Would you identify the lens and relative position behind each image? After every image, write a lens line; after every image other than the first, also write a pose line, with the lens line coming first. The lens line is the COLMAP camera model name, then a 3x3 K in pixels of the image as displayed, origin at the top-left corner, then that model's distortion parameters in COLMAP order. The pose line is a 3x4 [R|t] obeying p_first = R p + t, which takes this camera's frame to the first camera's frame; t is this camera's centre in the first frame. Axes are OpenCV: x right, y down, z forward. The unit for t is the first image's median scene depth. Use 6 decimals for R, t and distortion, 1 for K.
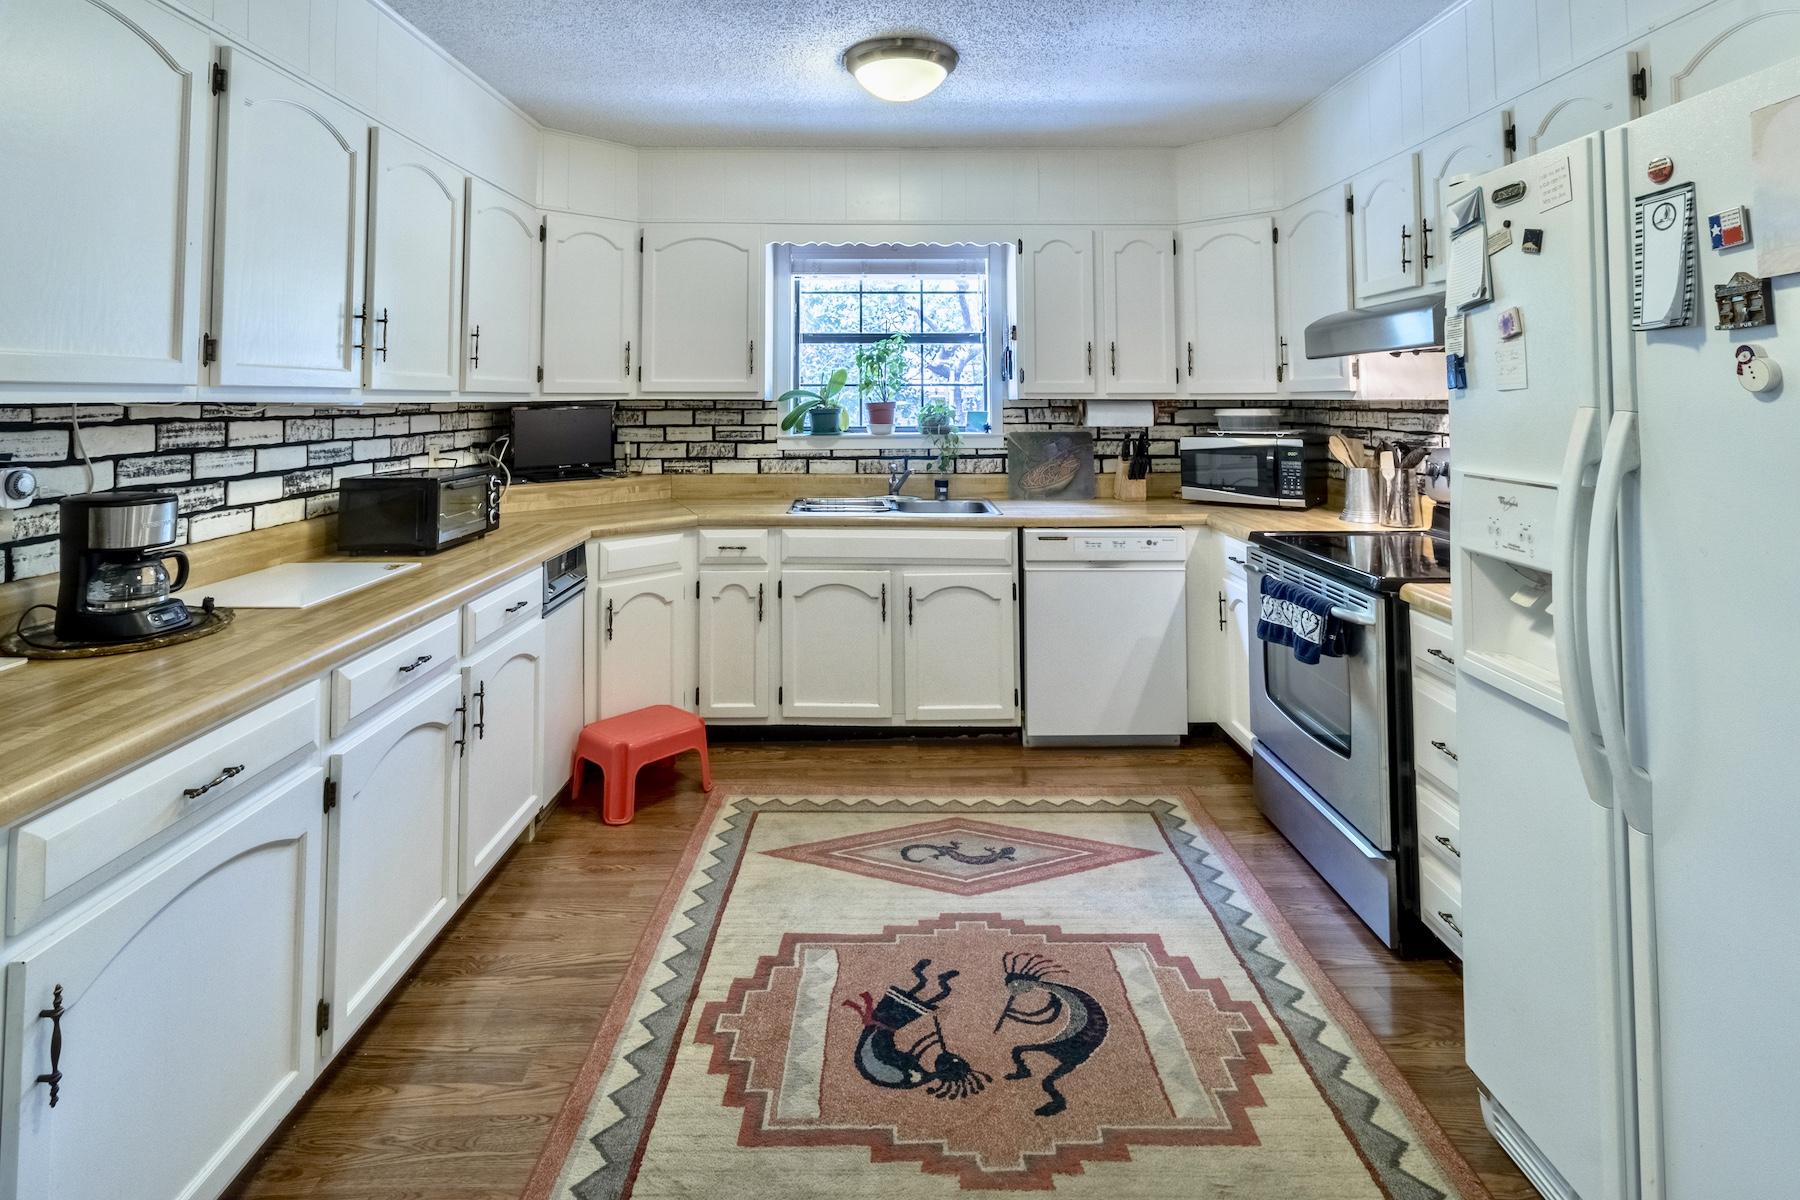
lens RADIAL K [[908.3, 0, 894.4], [0, 908.3, 362.4], [0, 0, 1]] dist [0.000413, 0.000187]
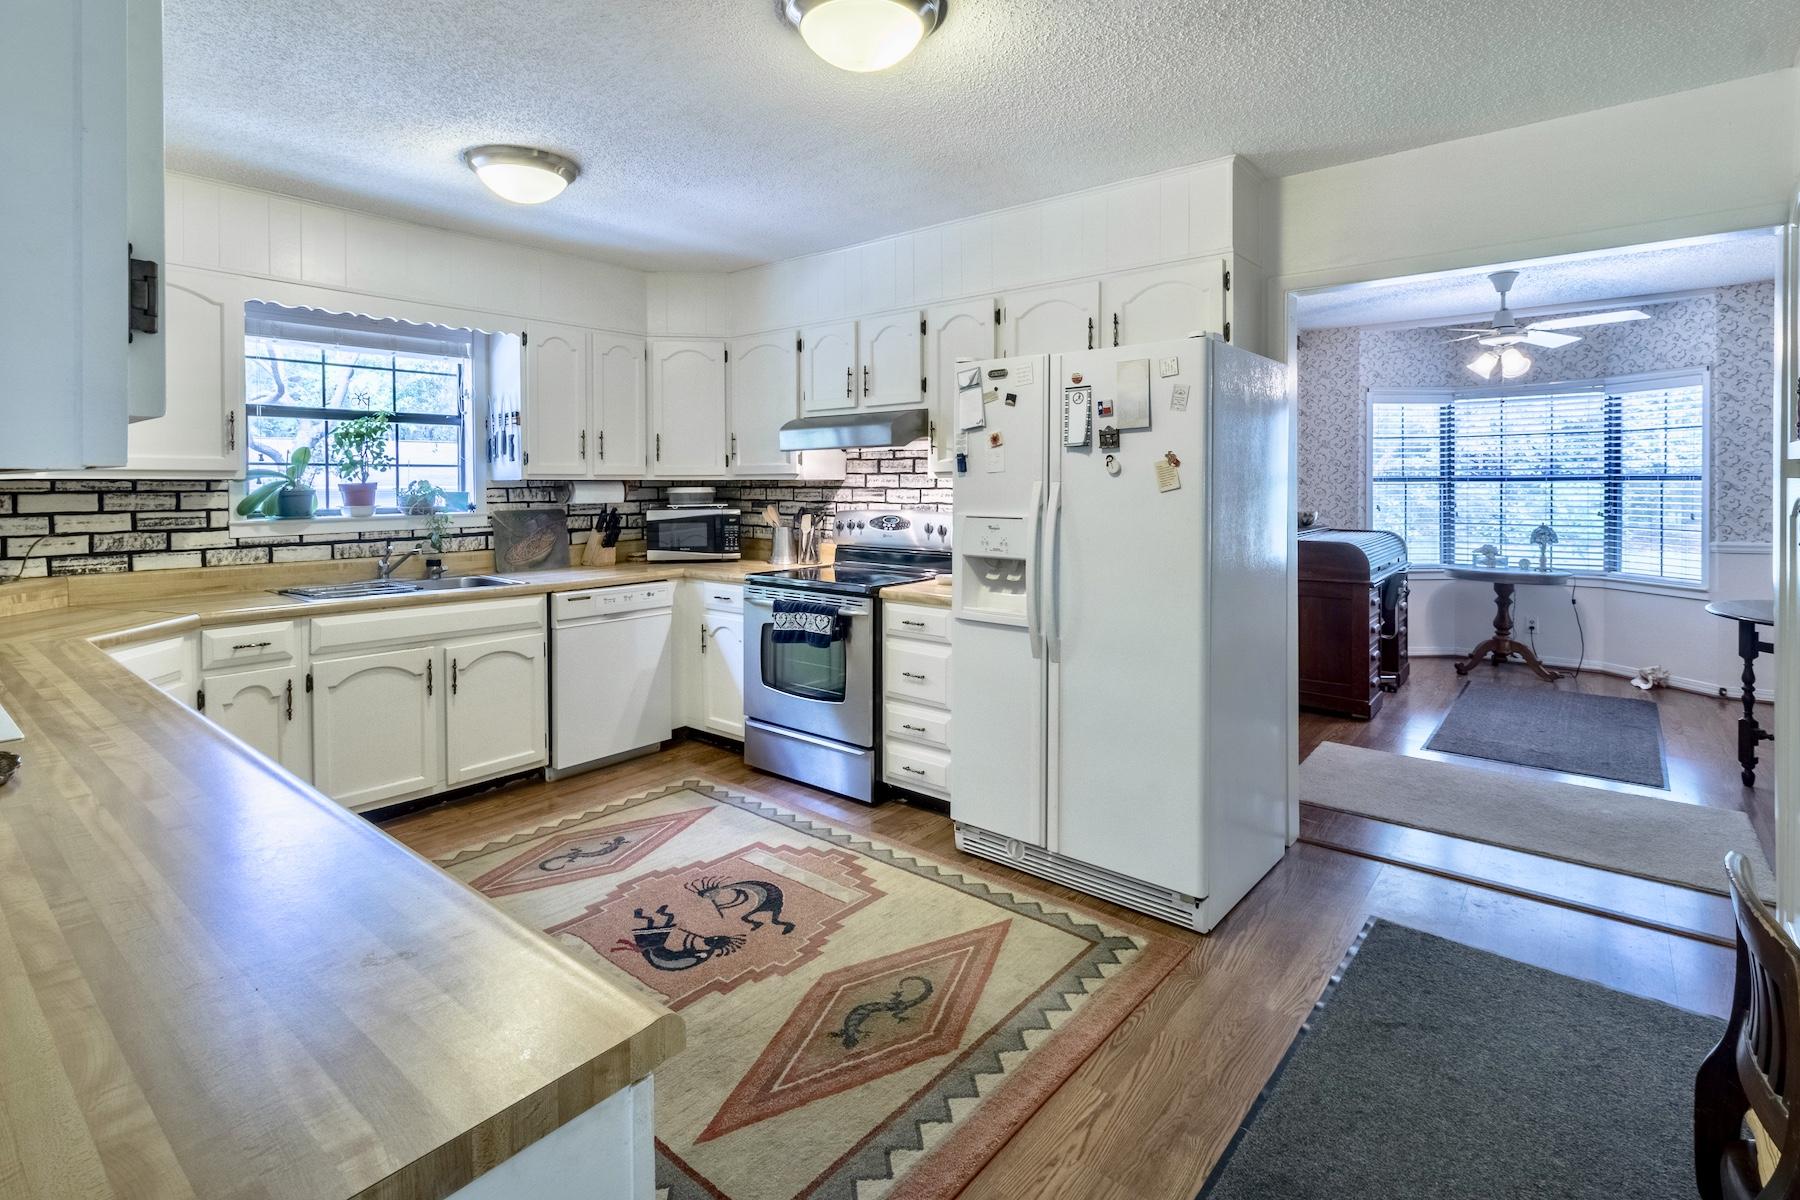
lens RADIAL K [[872.4, 0, 924.4], [0, 872.4, 515.6], [0, 0, 1]] dist [0.004444, -0.000045]
pose [[0.627411, -0.030645, 0.778085, -0.415859], [-0.028964, 0.997615, 0.062646, 0.003960], [-0.778149, -0.061841, 0.625028, -0.040486]]
